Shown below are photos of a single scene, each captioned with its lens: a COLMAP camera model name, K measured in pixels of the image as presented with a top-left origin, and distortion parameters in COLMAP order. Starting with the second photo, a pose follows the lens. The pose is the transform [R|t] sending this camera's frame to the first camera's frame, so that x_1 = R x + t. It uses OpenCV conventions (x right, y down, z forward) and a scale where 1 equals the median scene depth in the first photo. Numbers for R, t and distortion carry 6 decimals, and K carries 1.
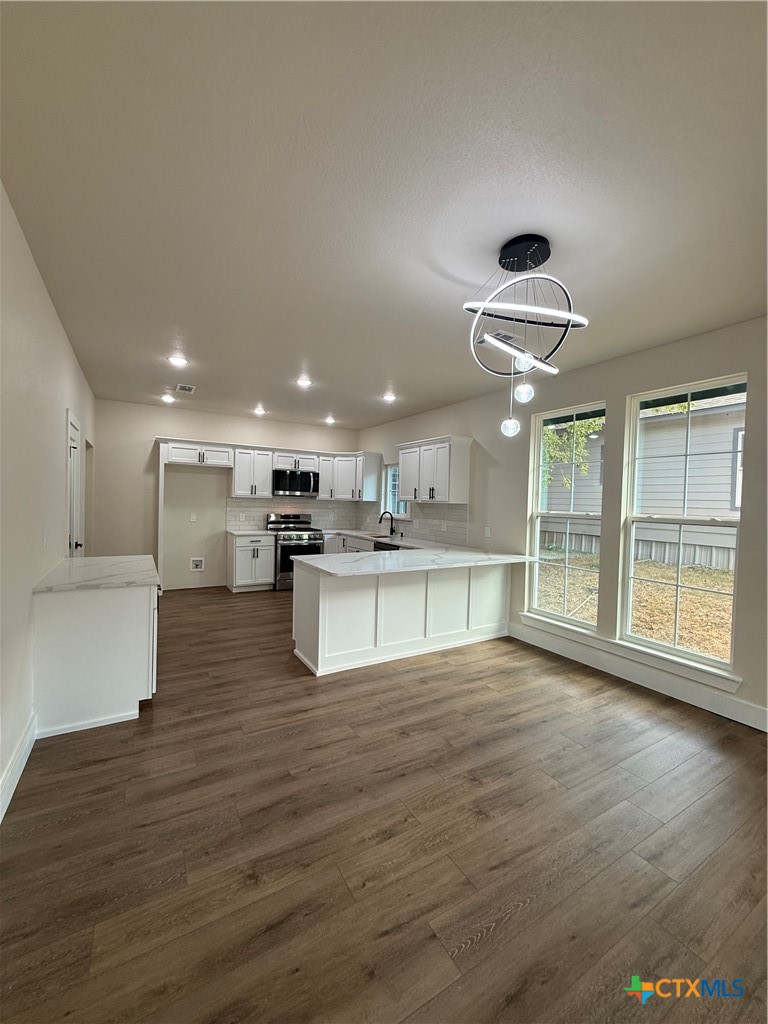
lens RADIAL K [[410.0, 0, 384.3], [0, 410.0, 510.6], [0, 0, 1]] dist [-0.001926, 0.000865]
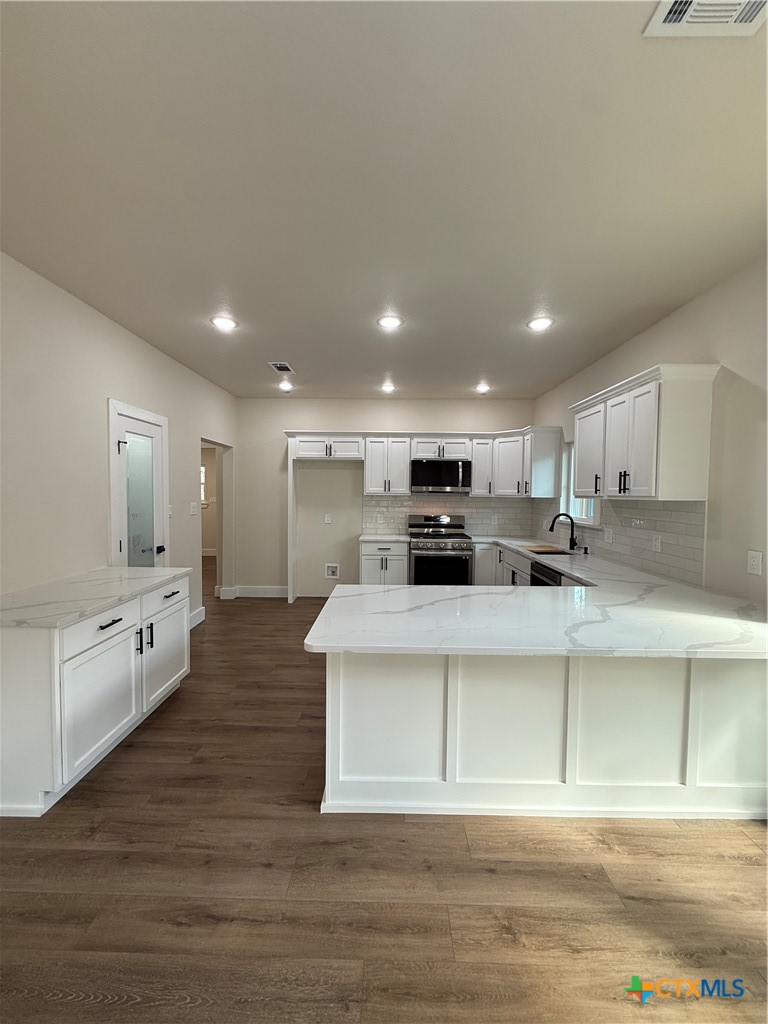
lens RADIAL K [[410.0, 0, 381.9], [0, 410.0, 511.0], [0, 0, 1]] dist [-0.001926, 0.000865]
pose [[0.851219, 0.003553, -0.524798, 0.104901], [0.000194, 0.999975, 0.007085, -0.006266], [0.524810, -0.006132, 0.851197, 0.300809]]
